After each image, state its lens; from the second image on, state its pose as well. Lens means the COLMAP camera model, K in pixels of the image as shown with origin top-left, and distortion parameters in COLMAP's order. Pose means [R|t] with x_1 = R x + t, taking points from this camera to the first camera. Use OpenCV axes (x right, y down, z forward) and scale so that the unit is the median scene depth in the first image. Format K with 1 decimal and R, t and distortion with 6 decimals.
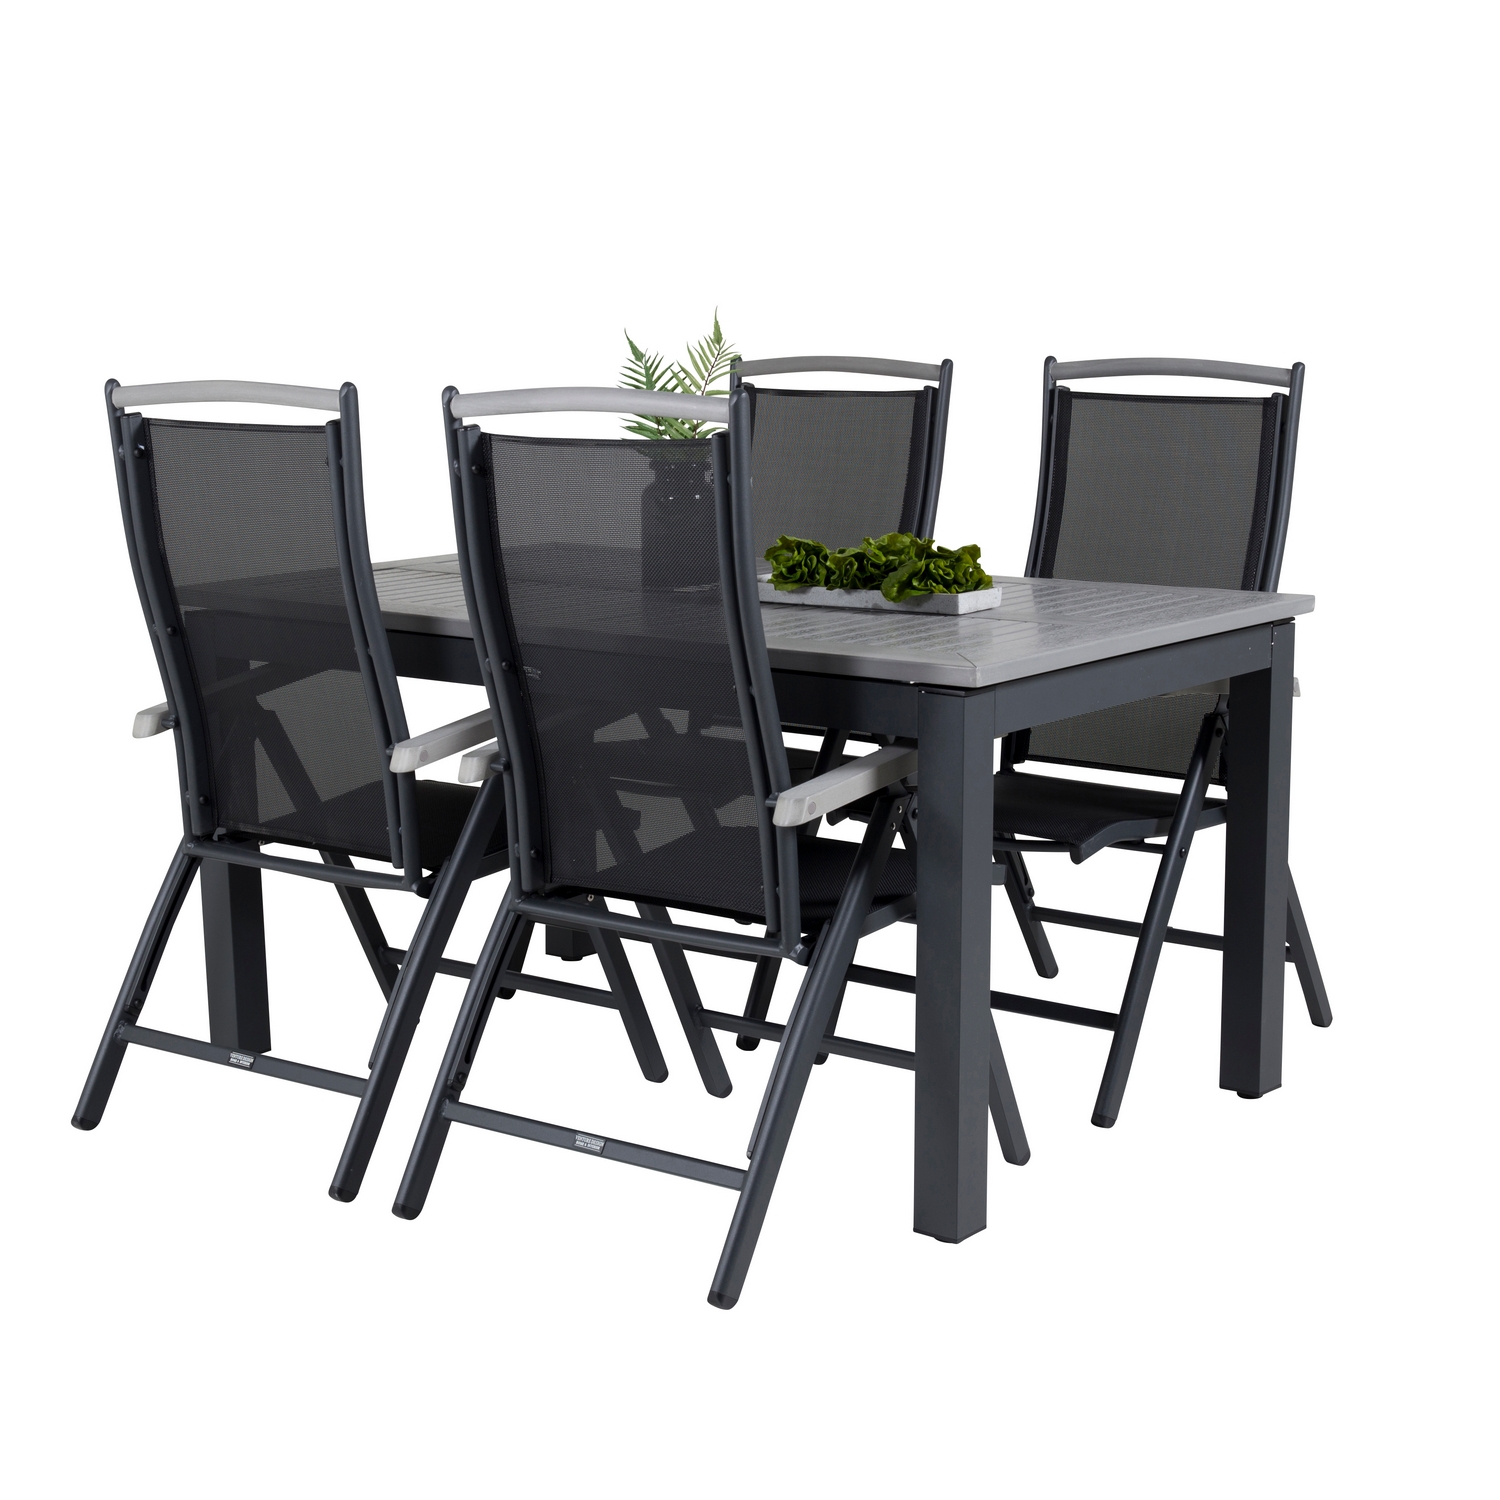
lens RADIAL K [[2659.4, 0, 750.0], [0, 2659.4, 750.0], [0, 0, 1]] dist [-0.034524, -0.063191]
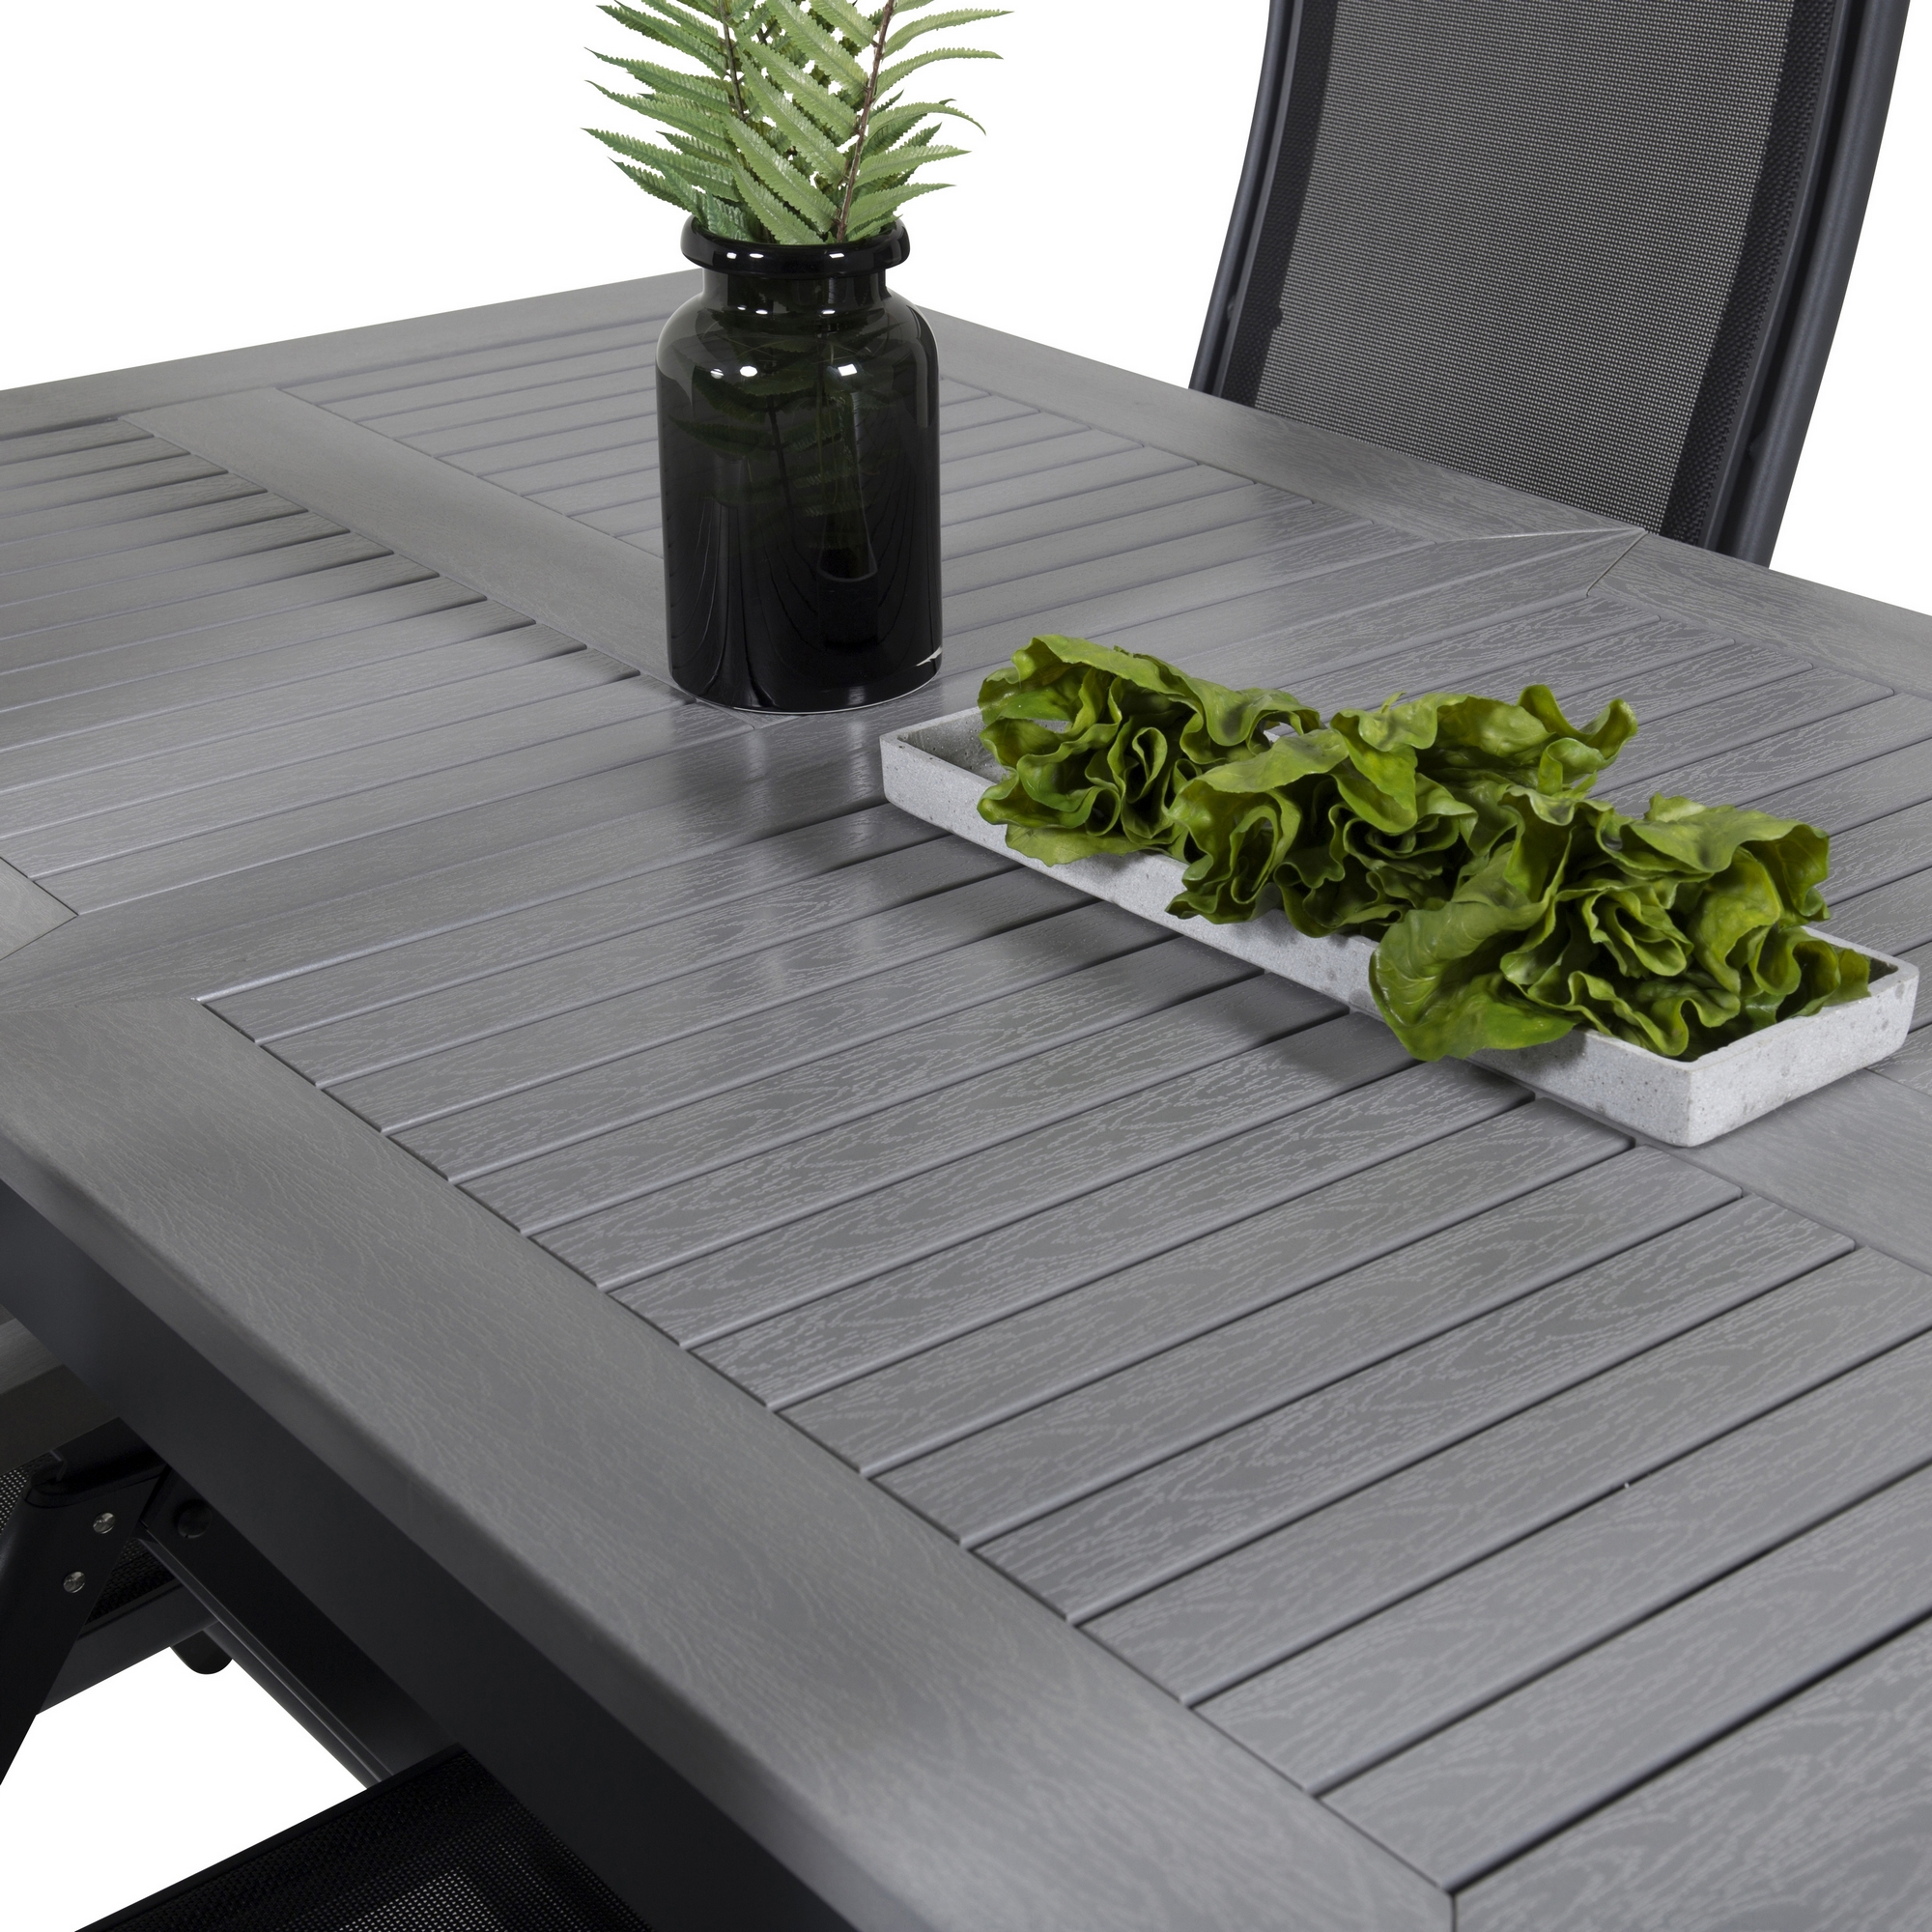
lens RADIAL K [[3425.3, 0, 966.0], [0, 3425.3, 966.0], [0, 0, 1]] dist [-0.034524, -0.063191]
pose [[0.971325, 0.096934, -0.217096, 0.085480], [-0.038983, 0.965687, 0.256766, -0.145772], [0.234536, -0.240940, 0.941775, 0.759539]]
